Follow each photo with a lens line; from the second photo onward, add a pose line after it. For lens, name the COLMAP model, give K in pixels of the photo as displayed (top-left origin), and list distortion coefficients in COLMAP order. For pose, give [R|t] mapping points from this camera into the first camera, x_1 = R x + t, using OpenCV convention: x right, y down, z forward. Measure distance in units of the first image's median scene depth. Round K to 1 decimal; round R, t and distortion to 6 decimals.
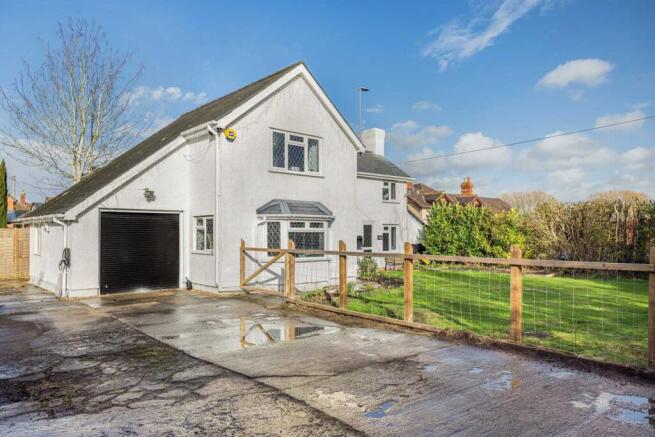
lens RADIAL K [[454.0, 0, 327.0], [0, 454.0, 231.3], [0, 0, 1]] dist [-0.003545, 0.000207]
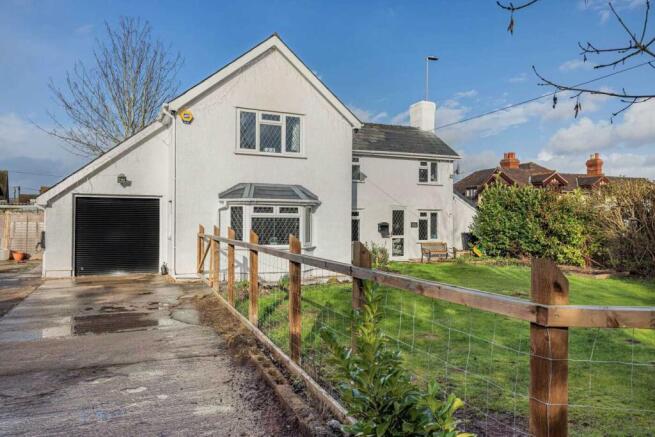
lens RADIAL K [[470.7, 0, 327.5], [0, 470.7, 218.5], [0, 0, 1]] dist [0.009245, 0.000368]
pose [[0.955037, 0.006659, -0.296412, 0.330535], [-0.006005, 0.999977, 0.003117, -0.000613], [0.296426, -0.001197, 0.955055, 0.111832]]
